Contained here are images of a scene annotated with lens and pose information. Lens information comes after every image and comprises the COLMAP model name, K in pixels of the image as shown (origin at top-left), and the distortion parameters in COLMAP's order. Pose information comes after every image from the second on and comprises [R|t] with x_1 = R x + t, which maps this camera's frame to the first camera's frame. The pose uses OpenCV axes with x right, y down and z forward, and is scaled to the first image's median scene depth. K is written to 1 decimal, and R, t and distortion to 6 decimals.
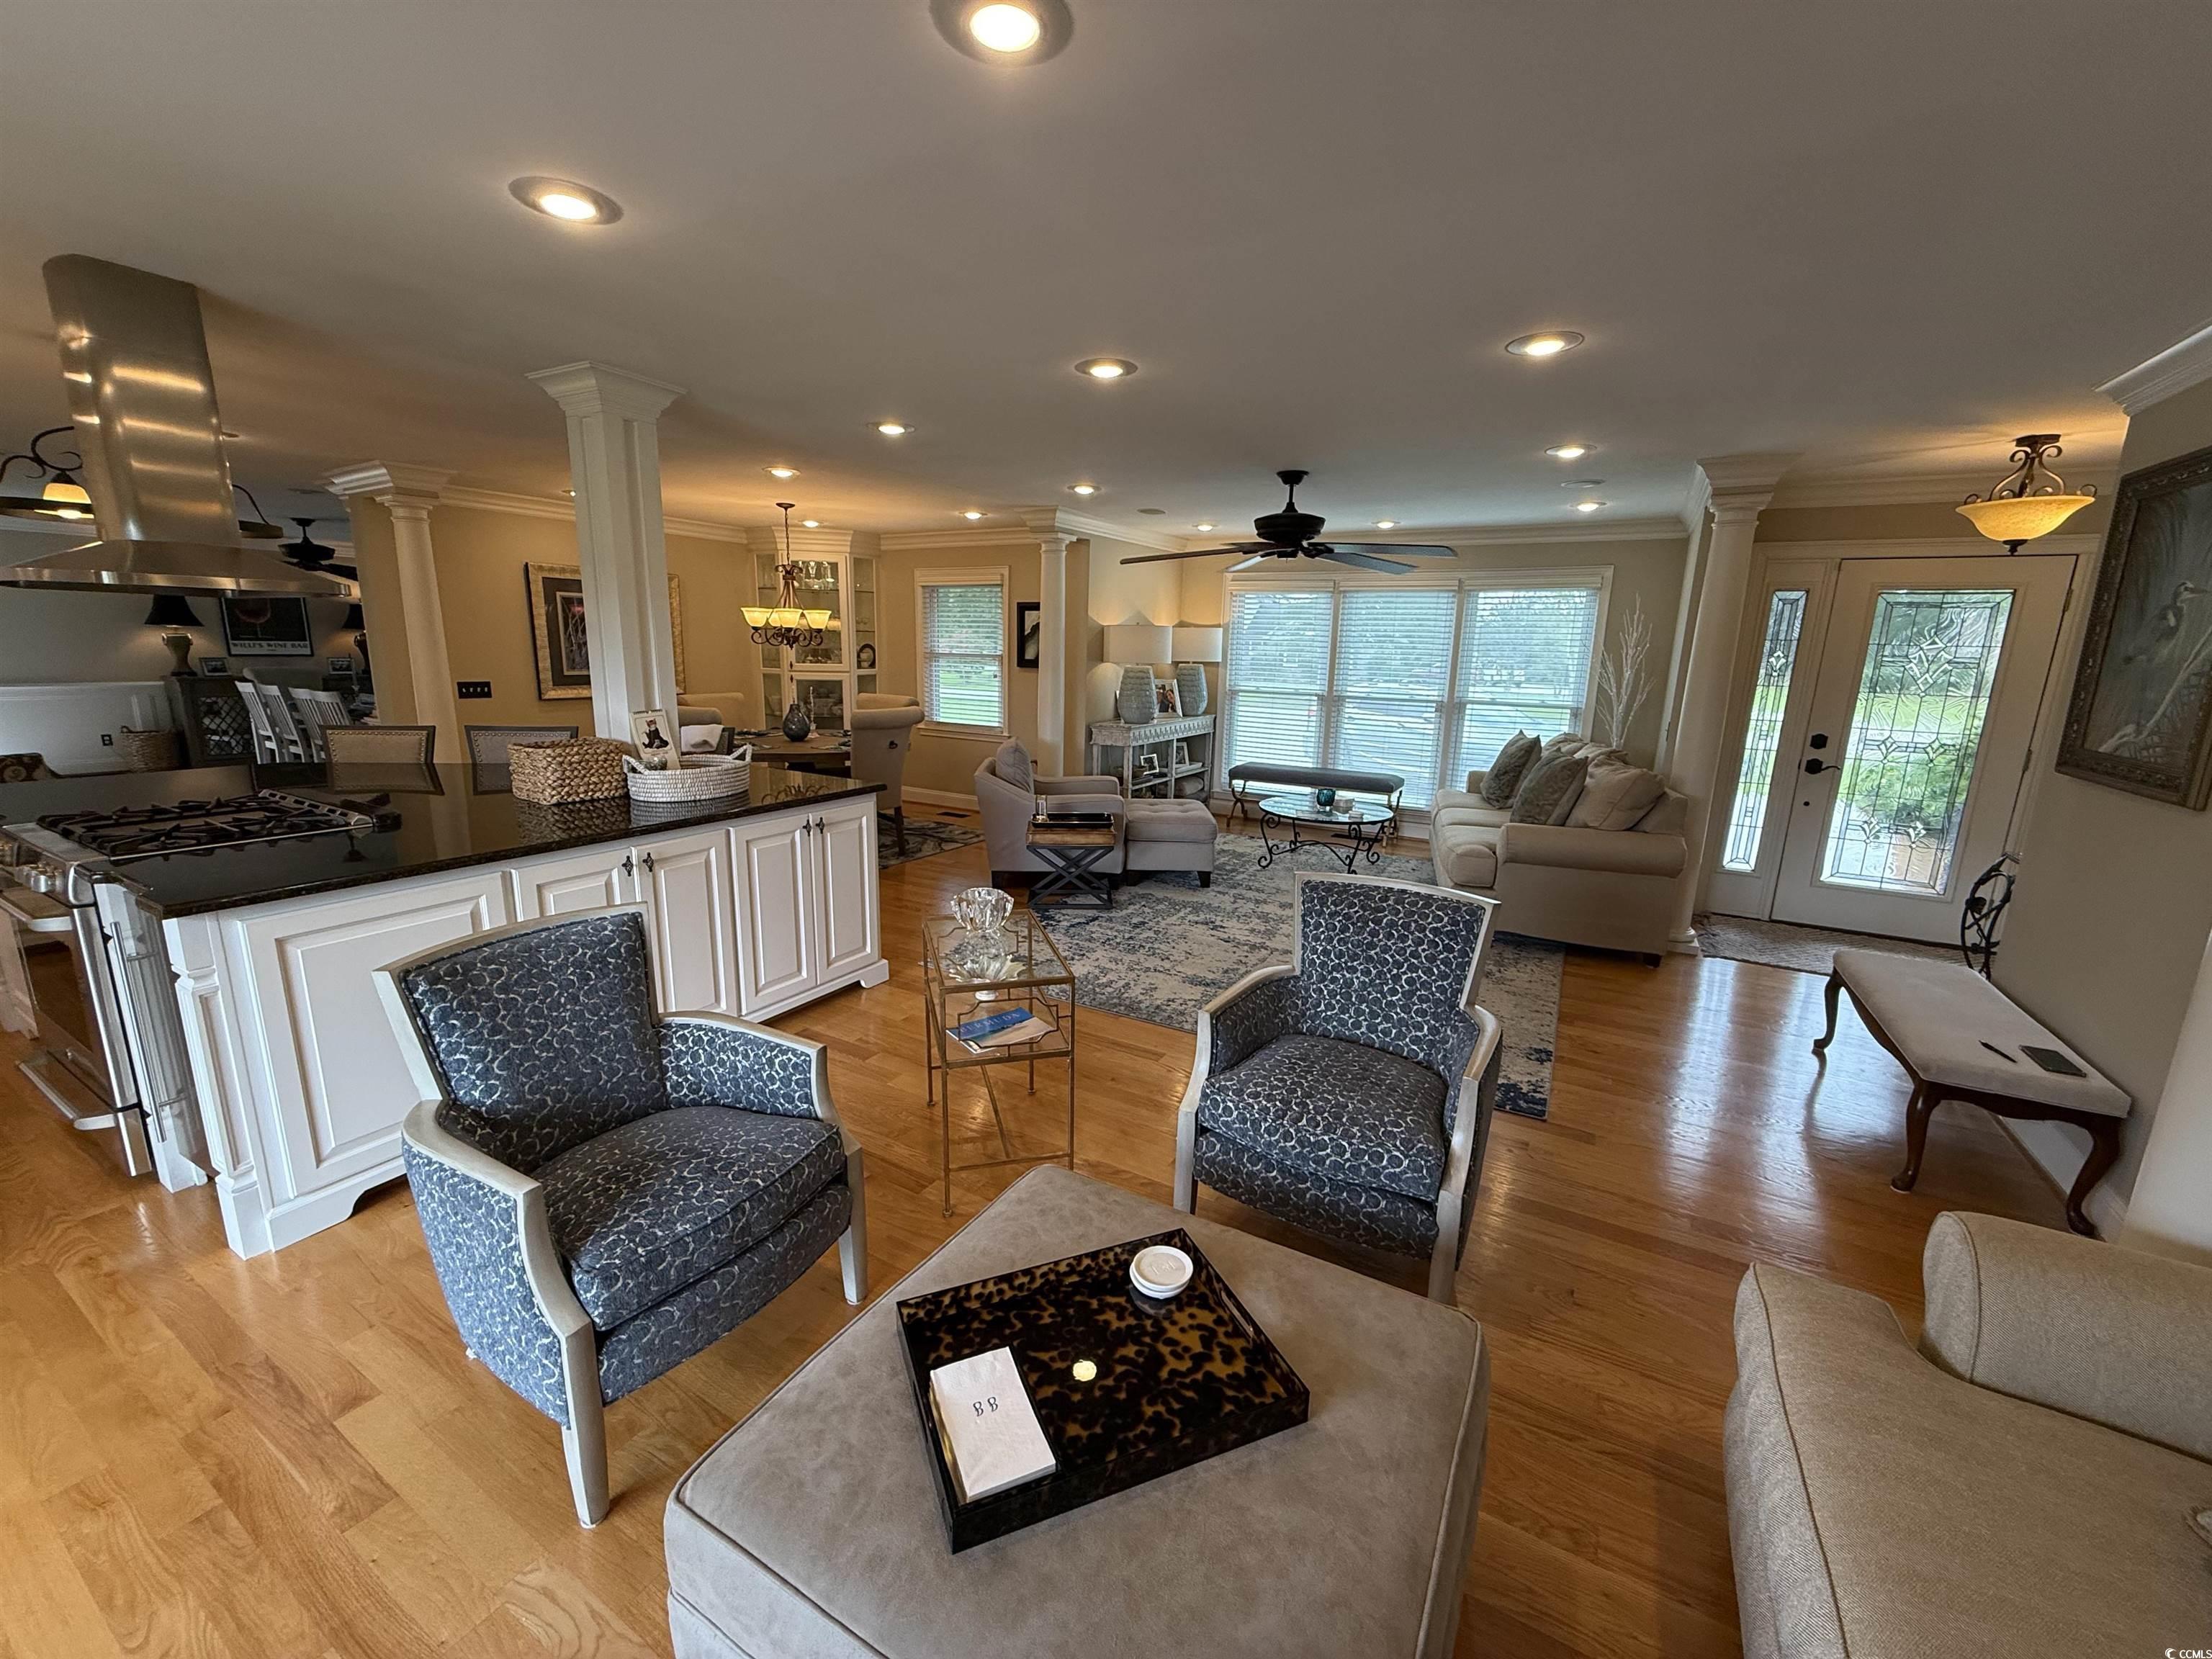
lens RADIAL K [[879.0, 0, 1101.8], [0, 879.0, 833.7], [0, 0, 1]] dist [0.000573, -0.000329]
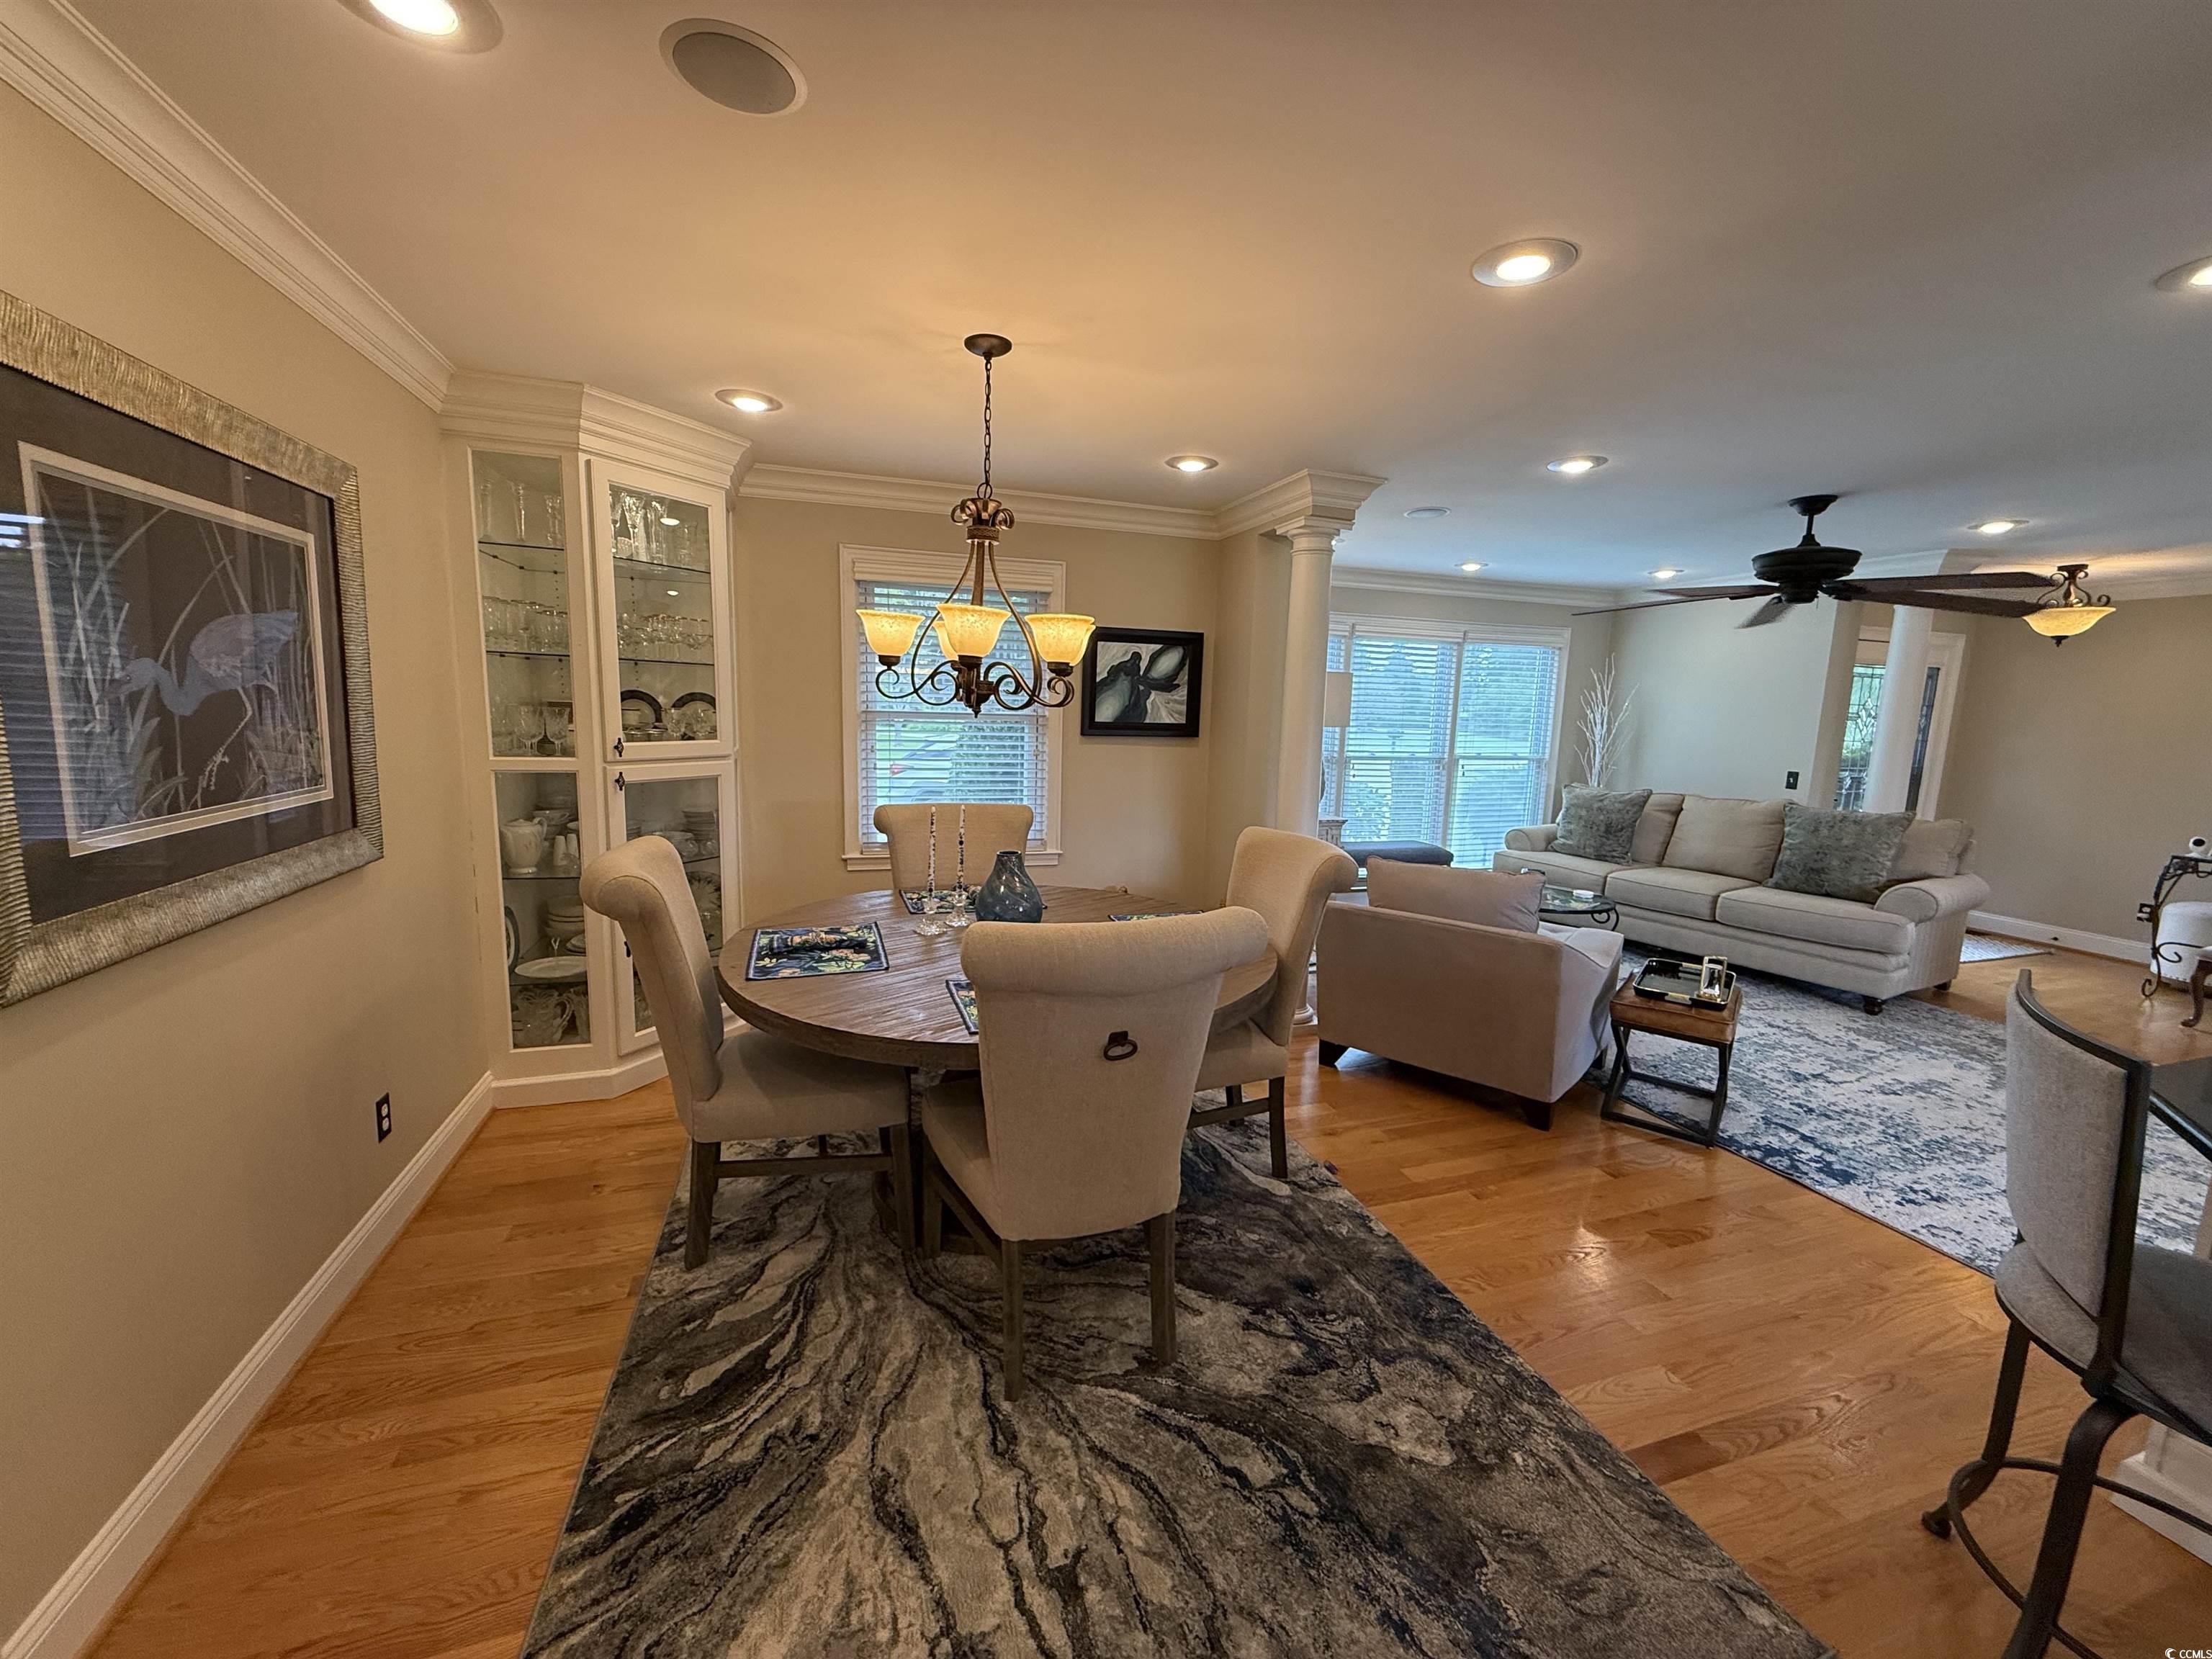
lens RADIAL K [[879.0, 0, 1101.8], [0, 879.0, 833.7], [0, 0, 1]] dist [0.000573, -0.000329]
pose [[0.658474, -0.115649, 0.743665, -0.807711], [0.146271, 0.988947, 0.024279, -0.208995], [-0.738253, 0.092790, 0.668112, 0.920371]]
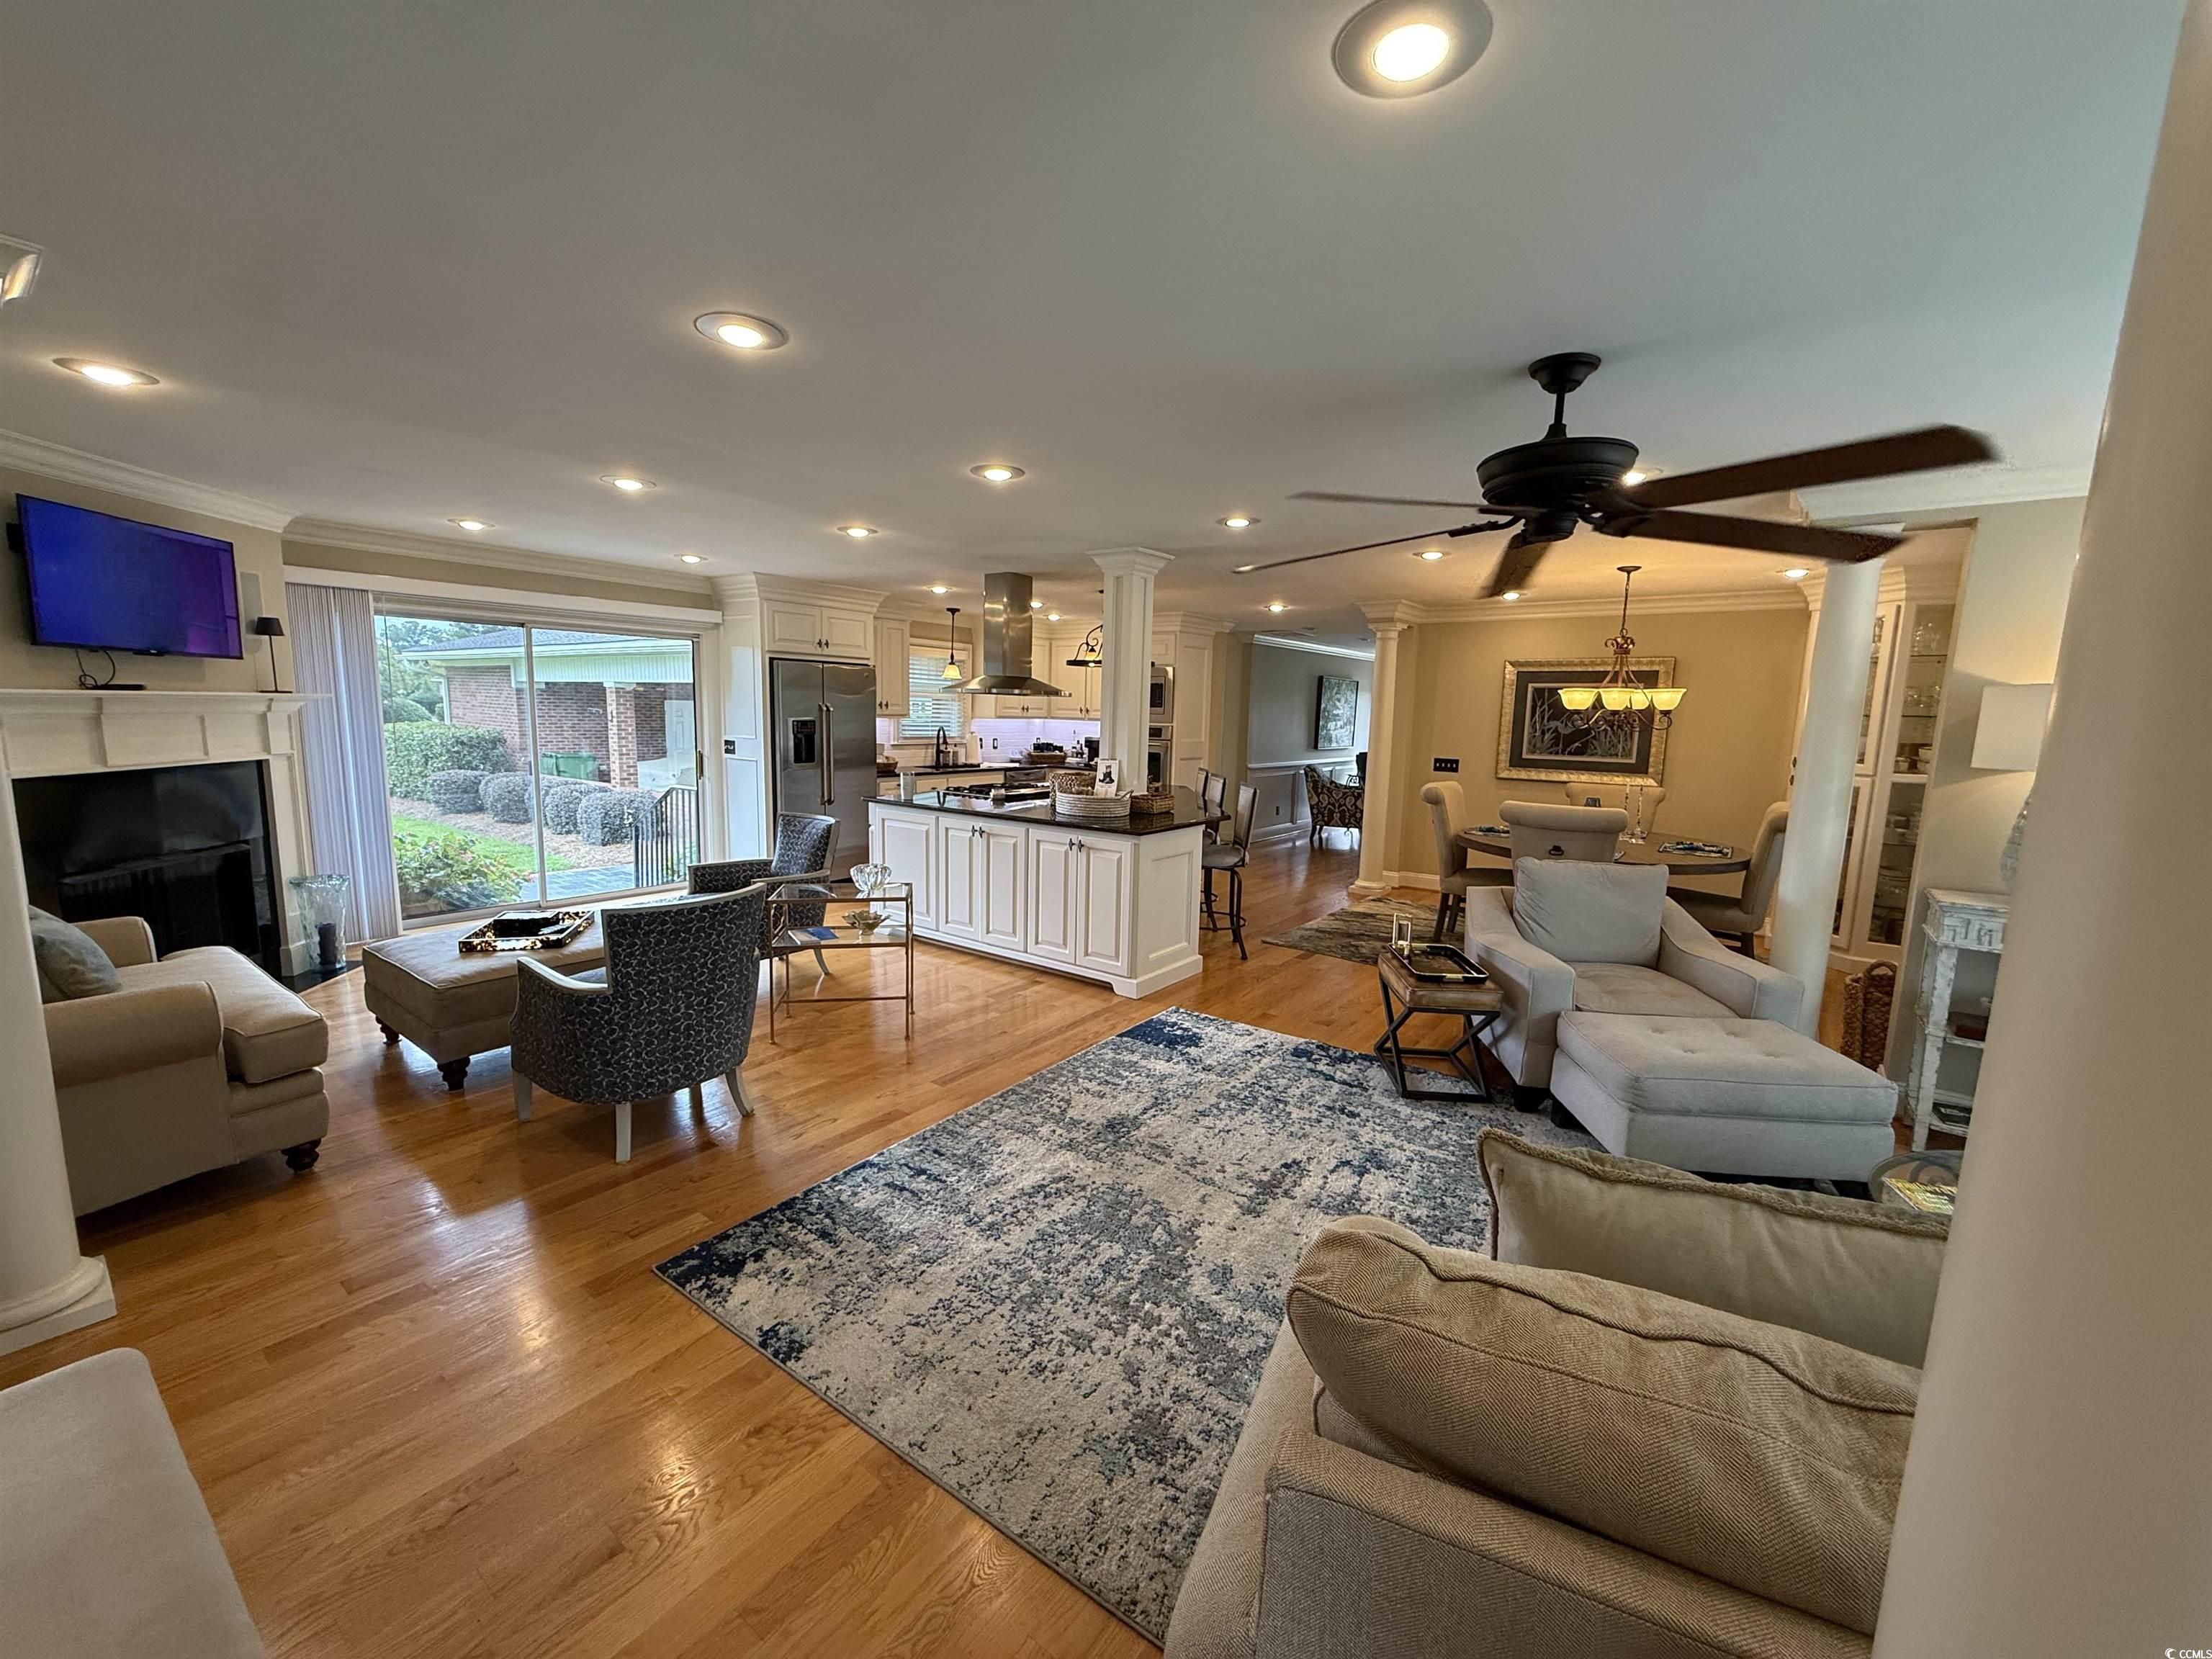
lens RADIAL K [[877.6, 0, 1101.7], [0, 877.6, 833.3], [0, 0, 1]] dist [0.000652, -0.000283]
pose [[-0.113986, 0.113004, -0.987035, 0.716934], [-0.233872, 0.962537, 0.137208, -0.157214], [0.965563, 0.246480, -0.083287, 0.812053]]
